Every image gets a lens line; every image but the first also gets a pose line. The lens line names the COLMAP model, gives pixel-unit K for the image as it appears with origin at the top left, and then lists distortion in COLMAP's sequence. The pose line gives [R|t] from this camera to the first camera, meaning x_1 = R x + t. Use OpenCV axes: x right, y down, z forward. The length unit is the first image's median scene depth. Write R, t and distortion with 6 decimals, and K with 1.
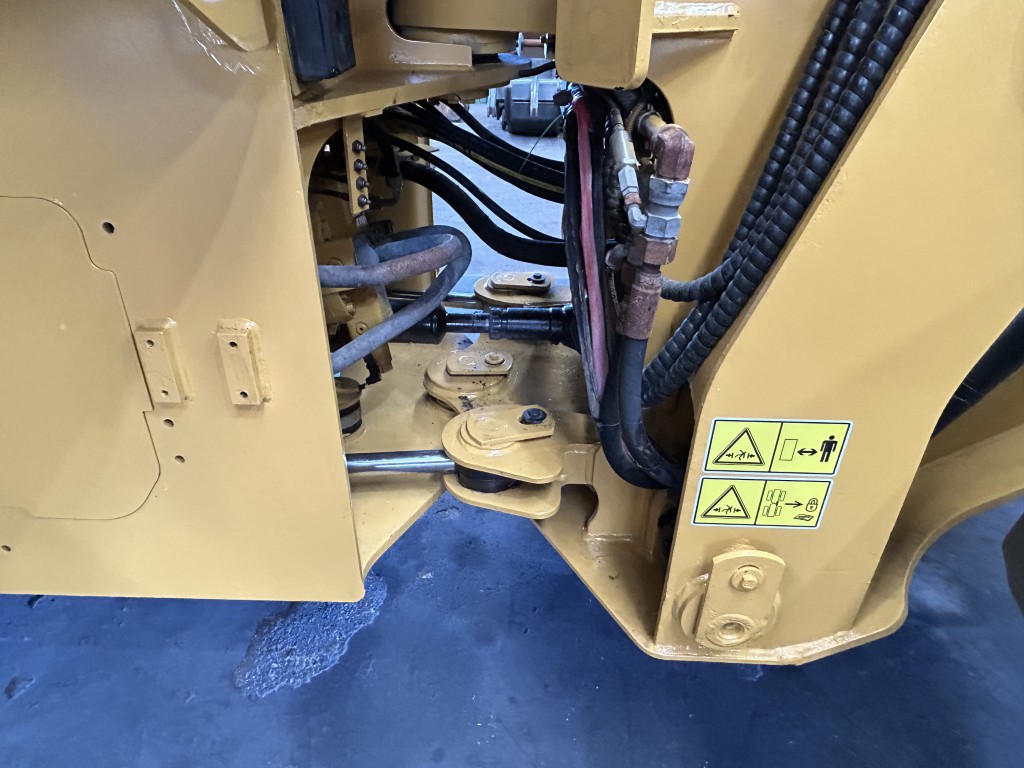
lens RADIAL K [[654.8, 0, 494.4], [0, 654.8, 383.1], [0, 0, 1]] dist [-0.001387, -0.003910]
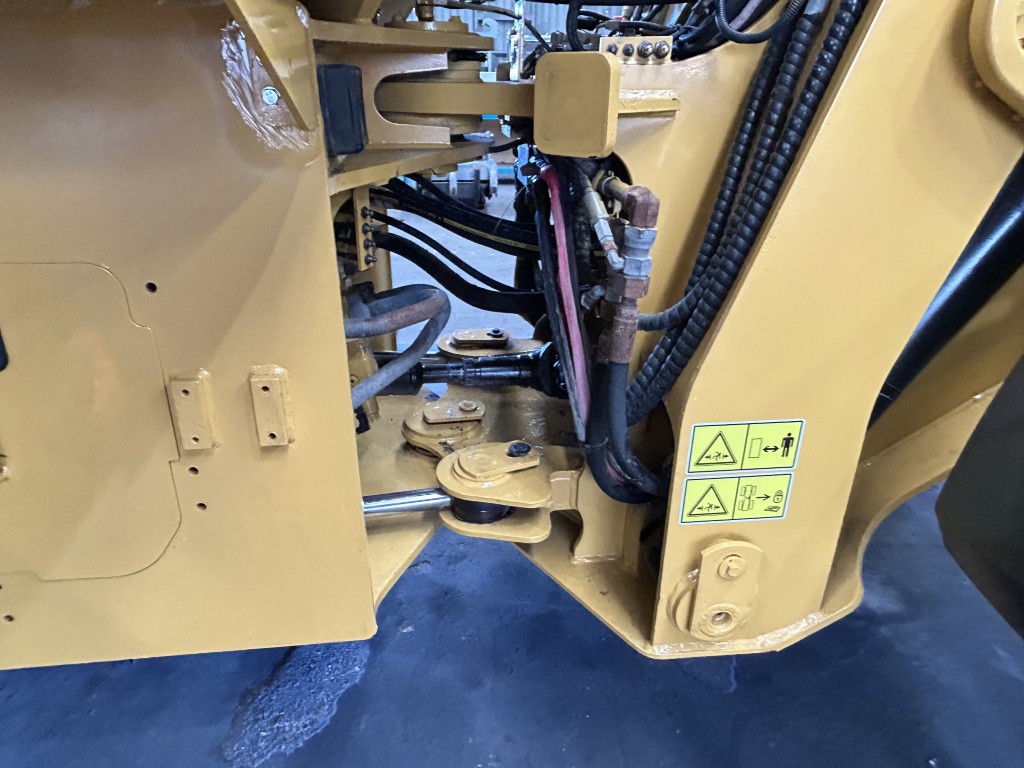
lens RADIAL K [[654.8, 0, 494.4], [0, 654.8, 383.1], [0, 0, 1]] dist [-0.001387, -0.003910]
pose [[0.991094, -0.061050, 0.118343, -0.128573], [0.073627, 0.991743, -0.104996, 0.064693], [-0.110956, 0.112774, 0.987406, -0.106990]]
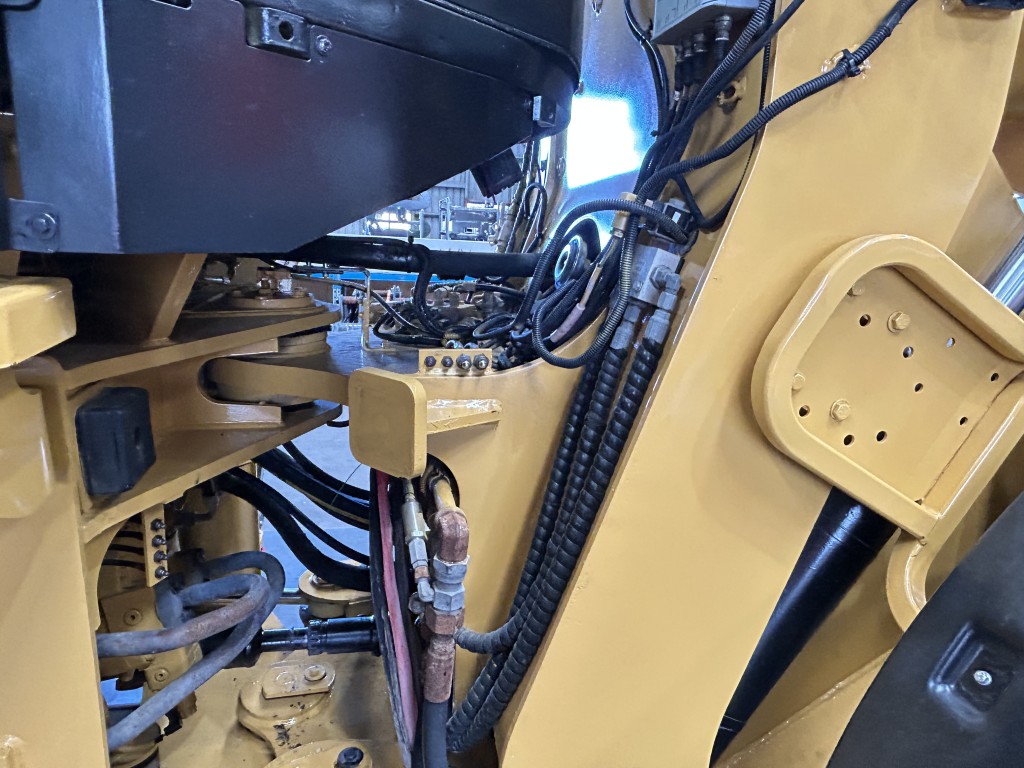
lens RADIAL K [[658.5, 0, 490.8], [0, 658.5, 385.2], [0, 0, 1]] dist [-0.001408, -0.000994]
pose [[0.975271, -0.017543, 0.220316, 0.072194], [0.085327, 0.949445, -0.302116, -0.195826], [-0.203878, 0.313443, 0.927463, -0.121314]]
